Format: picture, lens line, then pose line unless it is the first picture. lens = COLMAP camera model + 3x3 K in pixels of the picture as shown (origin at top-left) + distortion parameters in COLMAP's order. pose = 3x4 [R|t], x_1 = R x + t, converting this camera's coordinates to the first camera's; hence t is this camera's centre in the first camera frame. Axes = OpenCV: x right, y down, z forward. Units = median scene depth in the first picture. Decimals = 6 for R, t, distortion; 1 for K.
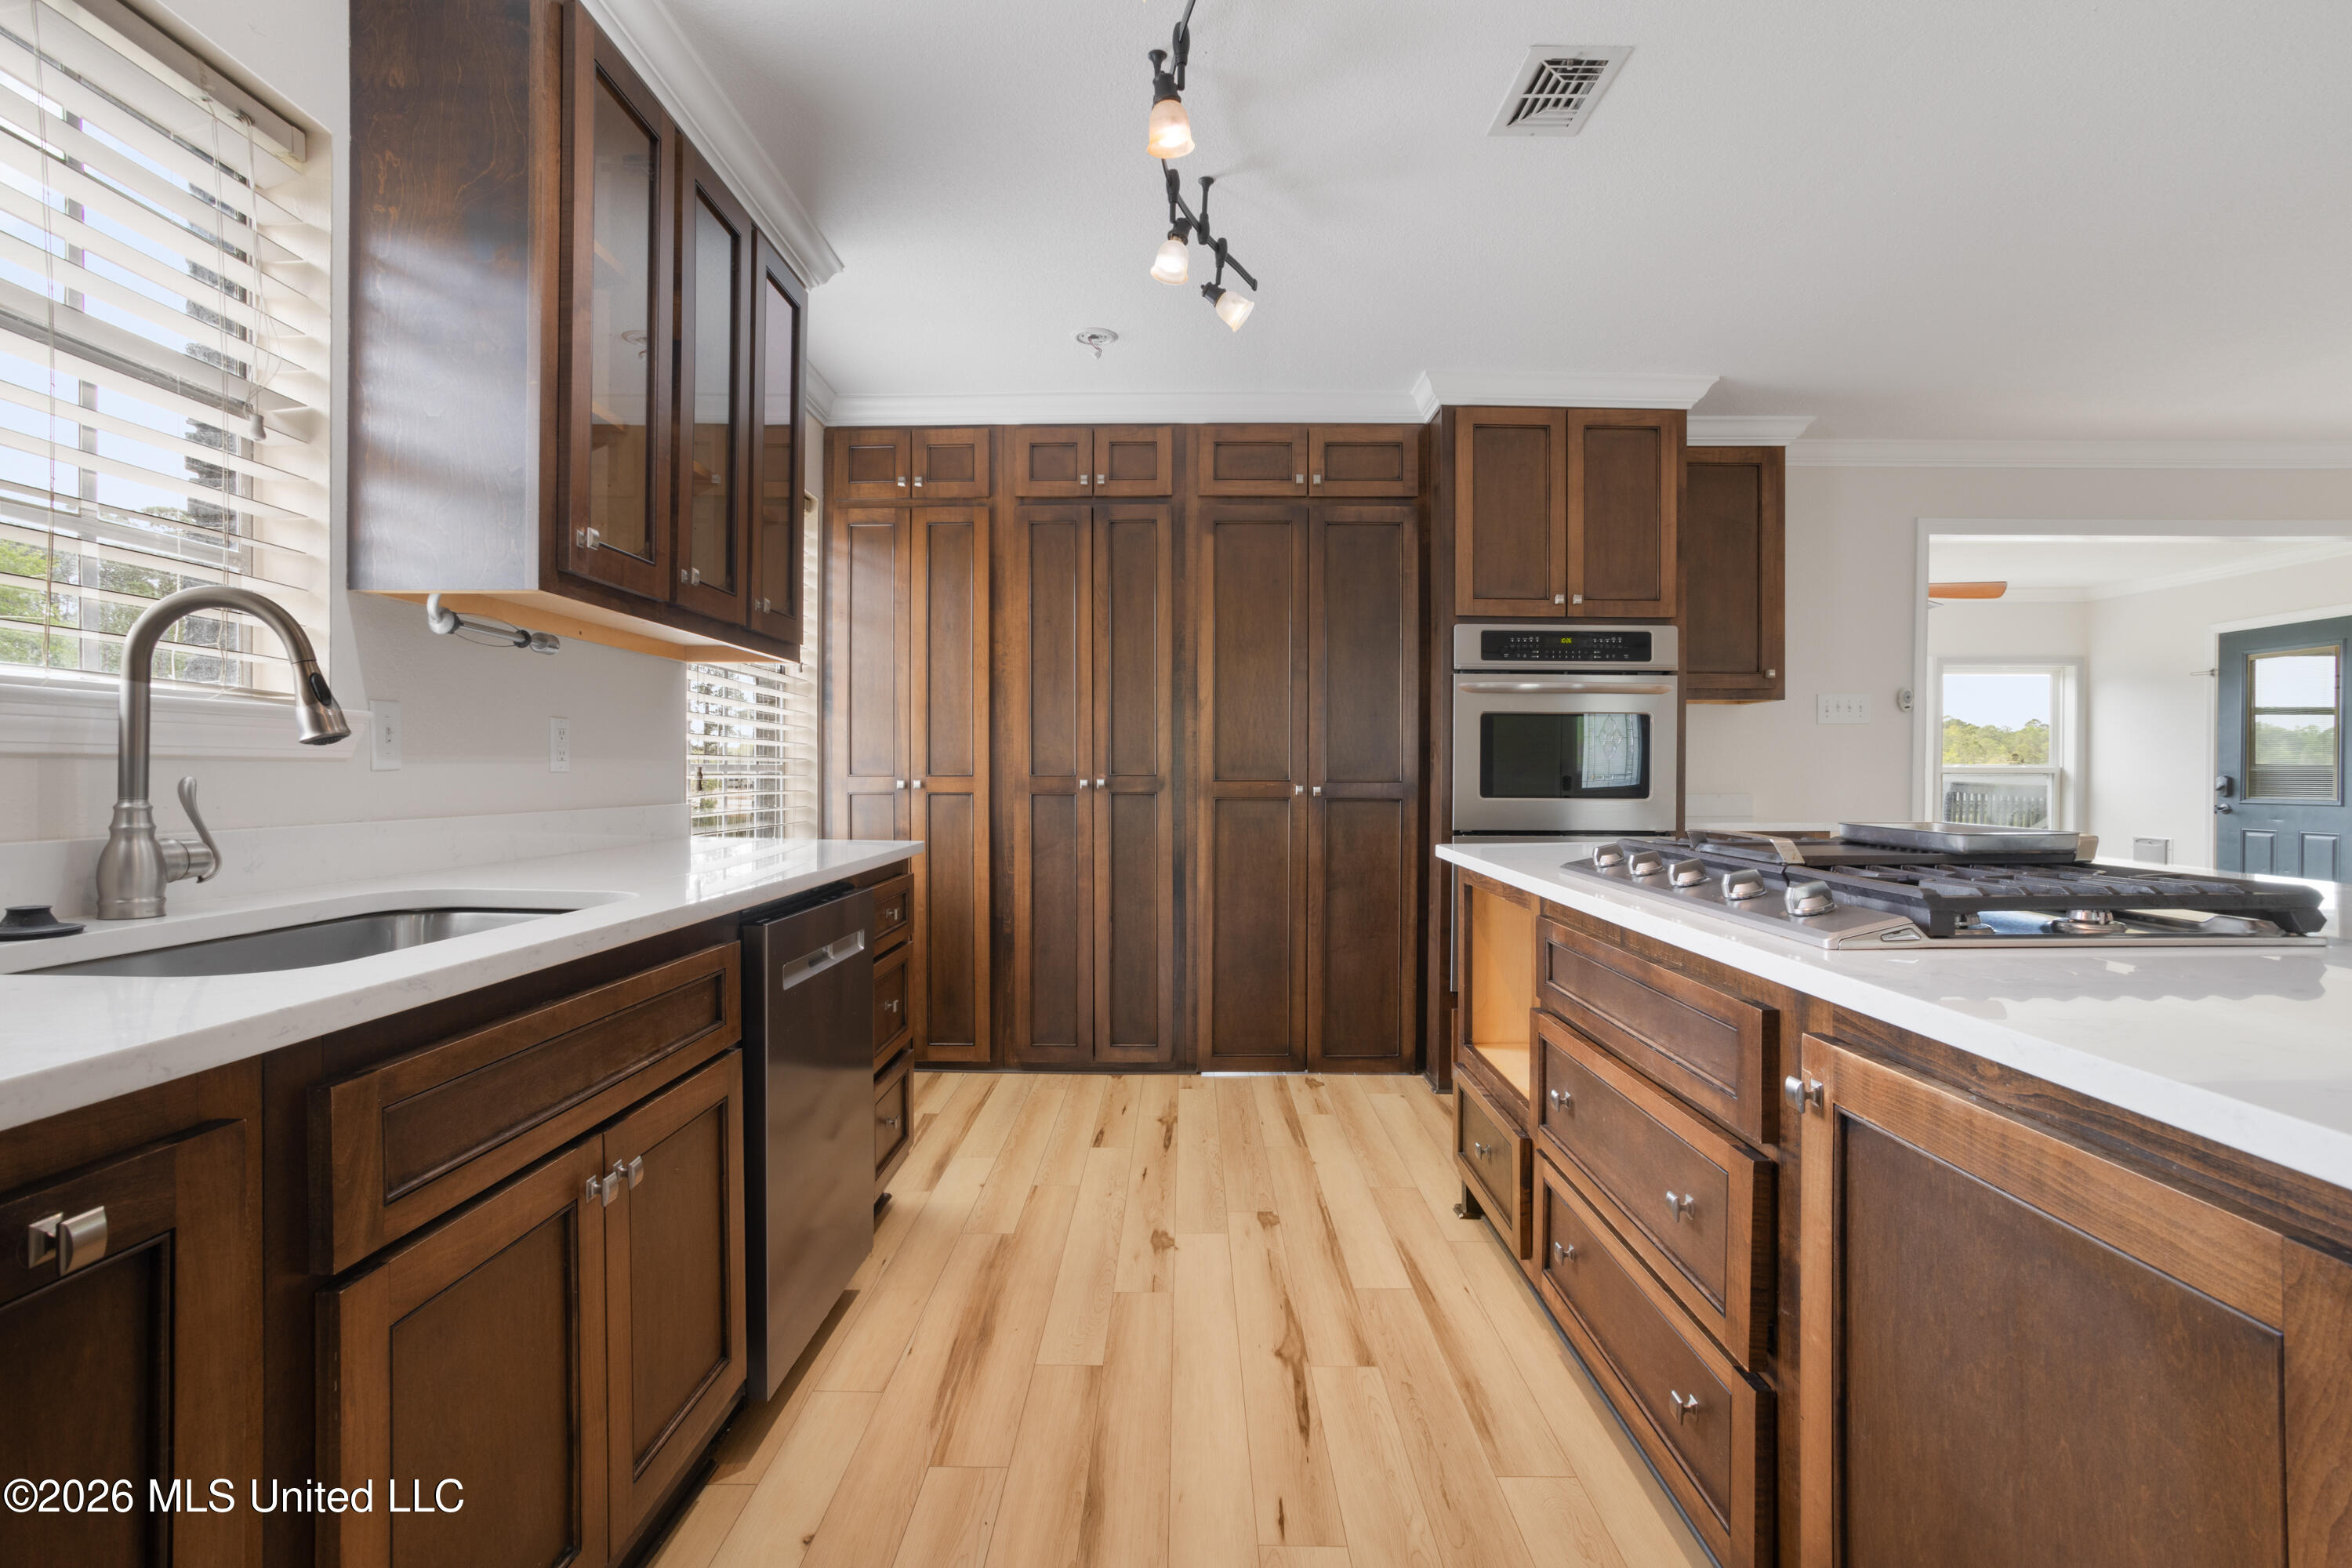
lens RADIAL K [[1130.7, 0, 1164.2], [0, 1130.7, 770.6], [0, 0, 1]] dist [-0.056683, 0.034390]
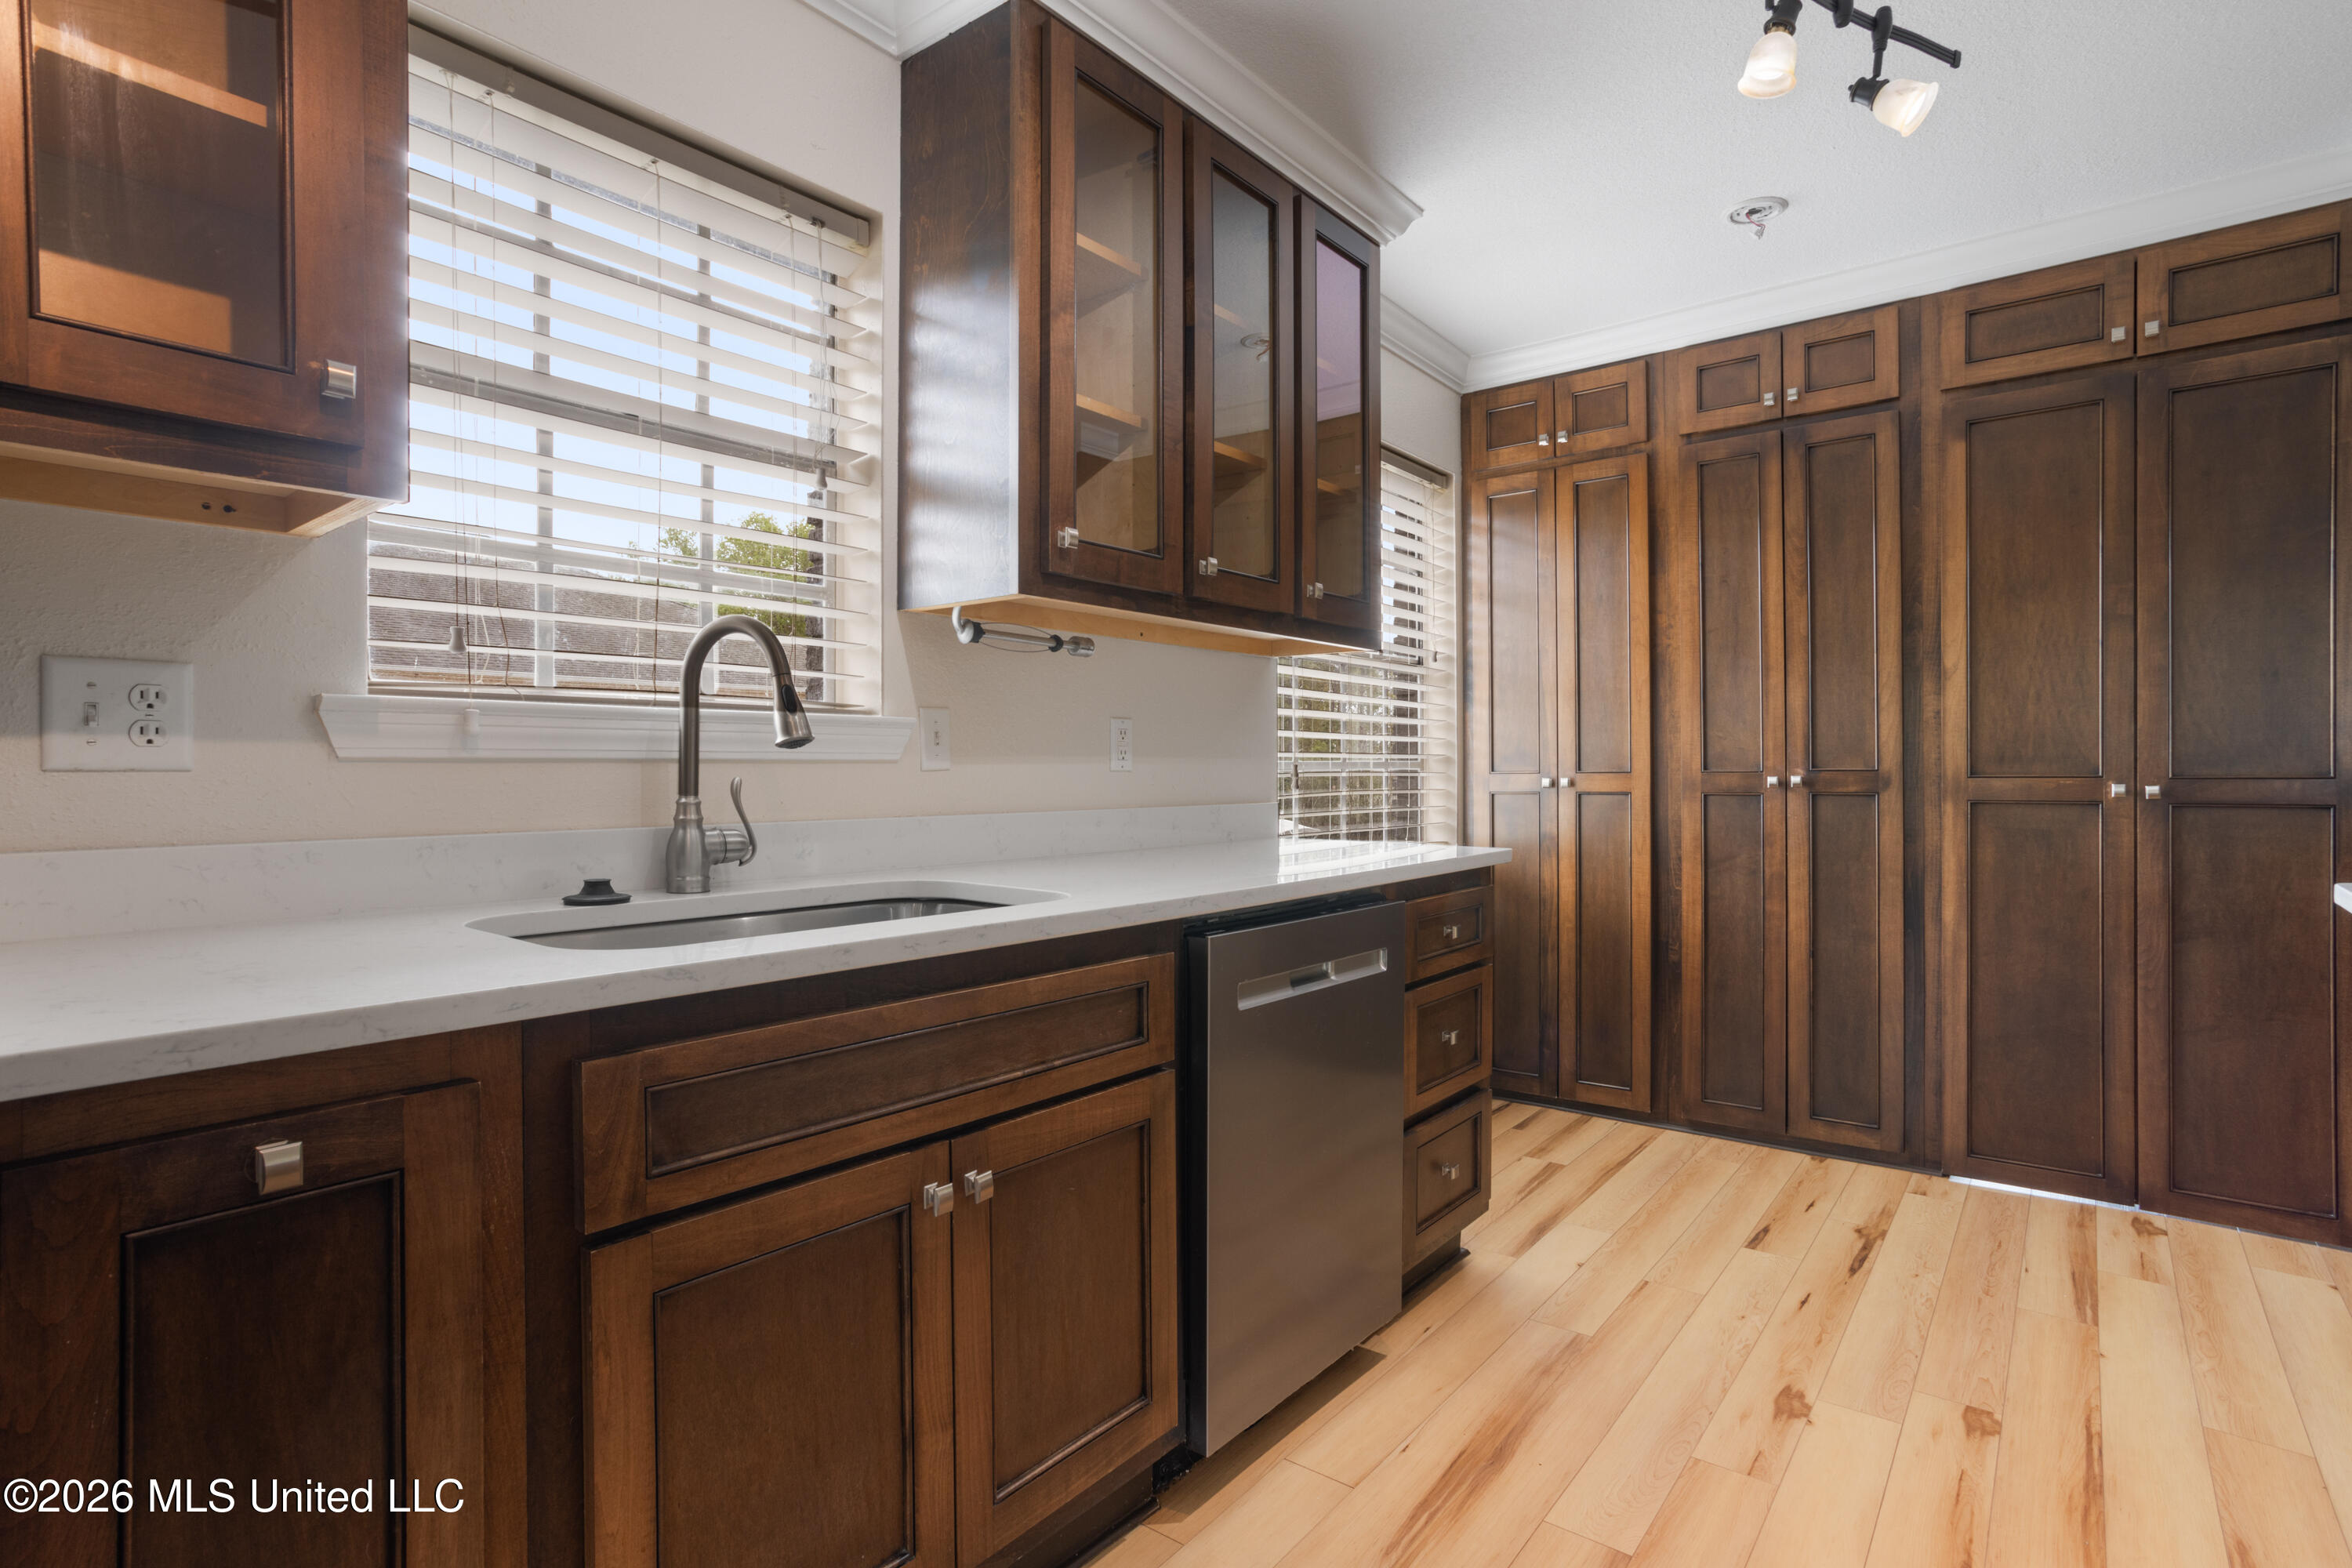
lens RADIAL K [[1160.9, 0, 1163.3], [0, 1160.9, 767.7], [0, 0, 1]] dist [-0.056634, 0.036259]
pose [[0.788618, -0.008066, -0.614830, 0.090054], [0.007831, 0.999965, -0.003075, 0.001141], [0.614833, -0.002390, 0.788654, 0.107809]]
